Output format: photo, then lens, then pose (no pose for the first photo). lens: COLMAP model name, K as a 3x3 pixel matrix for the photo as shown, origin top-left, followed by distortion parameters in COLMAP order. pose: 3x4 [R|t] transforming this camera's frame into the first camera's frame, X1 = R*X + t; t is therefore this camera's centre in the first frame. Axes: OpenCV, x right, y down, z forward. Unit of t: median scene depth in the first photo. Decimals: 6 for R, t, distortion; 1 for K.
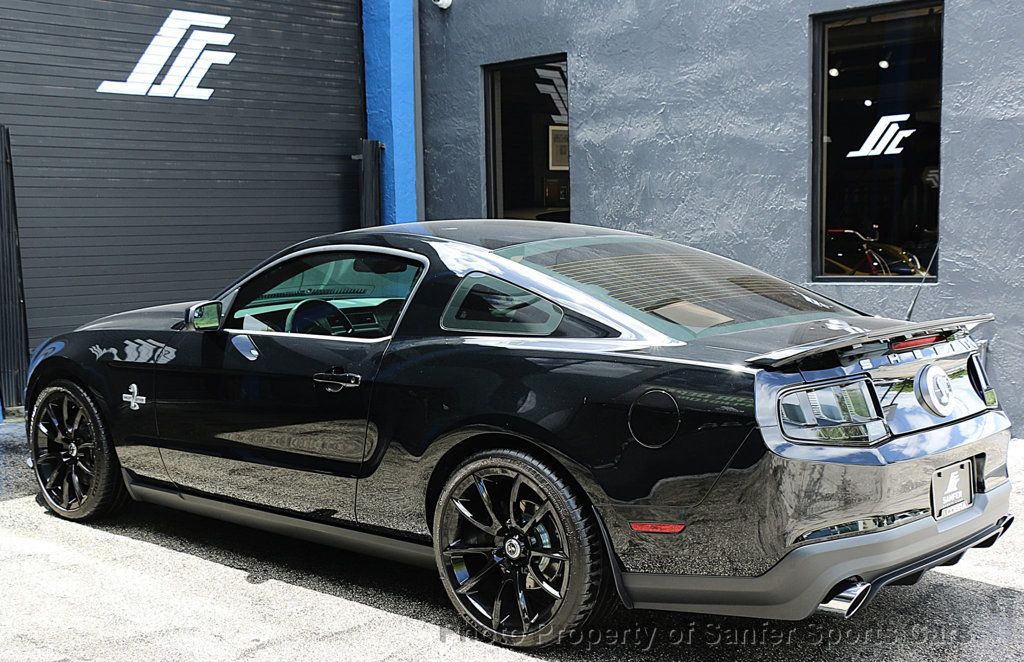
lens RADIAL K [[1291.2, 0, 511.9], [0, 1291.2, 332.4], [0, 0, 1]] dist [-0.158891, 0.000000]
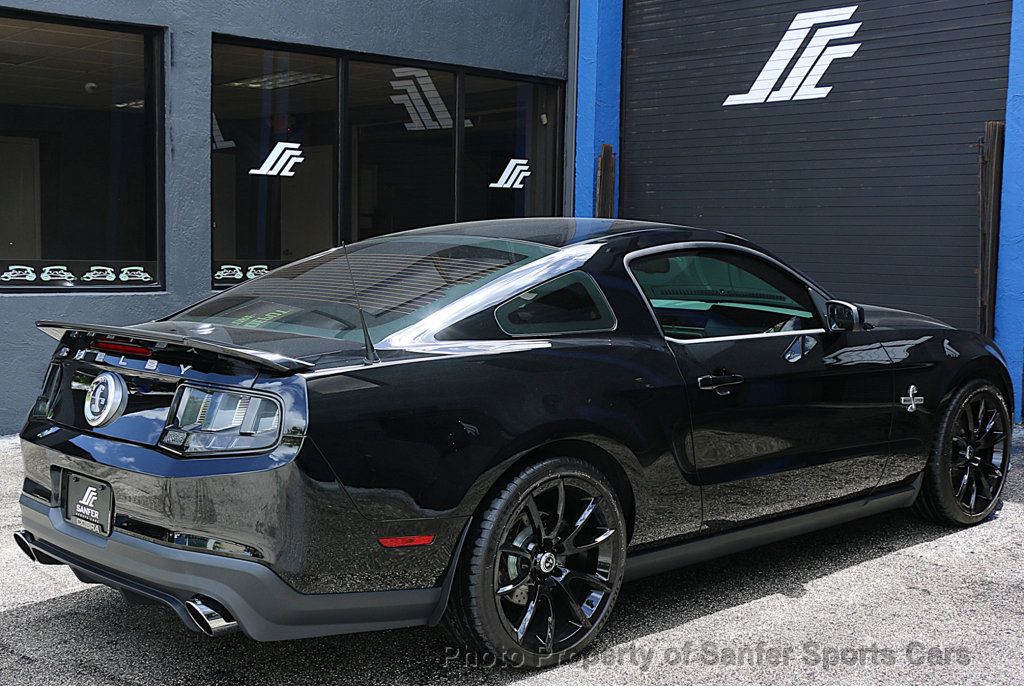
lens RADIAL K [[1268.5, 0, 512.0], [0, 1268.5, 342.8], [0, 0, 1]] dist [-0.021124, 0.000000]
pose [[-0.045361, 0.094670, -0.994475, 0.786539], [-0.082415, 0.991751, 0.098170, -0.071894], [0.995565, 0.086413, -0.037185, 0.829464]]
